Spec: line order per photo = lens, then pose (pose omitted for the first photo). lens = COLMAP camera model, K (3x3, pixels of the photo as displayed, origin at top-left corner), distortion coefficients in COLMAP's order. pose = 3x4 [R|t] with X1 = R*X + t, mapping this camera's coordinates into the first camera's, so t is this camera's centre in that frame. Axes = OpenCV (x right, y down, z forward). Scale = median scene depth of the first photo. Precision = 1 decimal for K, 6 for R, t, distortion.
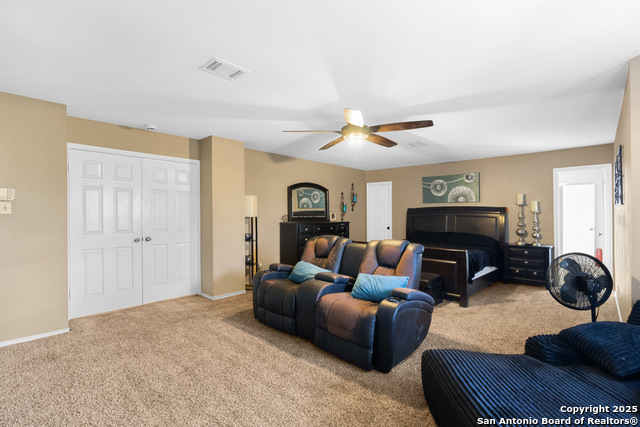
lens RADIAL K [[298.6, 0, 321.3], [0, 298.6, 216.3], [0, 0, 1]] dist [-0.002287, 0.003529]
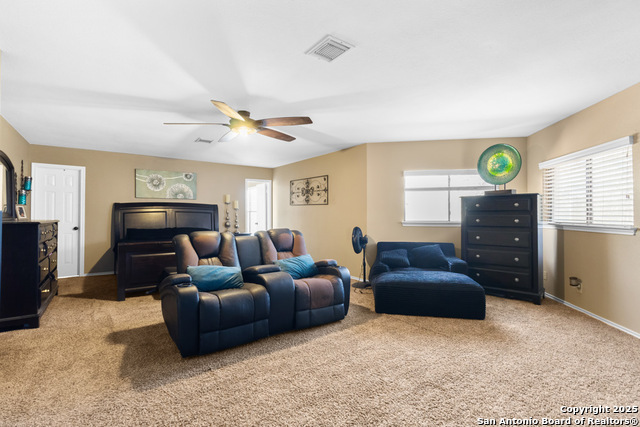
lens RADIAL K [[298.6, 0, 321.2], [0, 298.6, 210.1], [0, 0, 1]] dist [-0.002287, 0.003529]
pose [[0.179971, 0.013272, 0.983582, -0.534379], [0.008550, 0.999850, -0.015056, 0.013830], [-0.983635, 0.011119, 0.179831, 0.367470]]
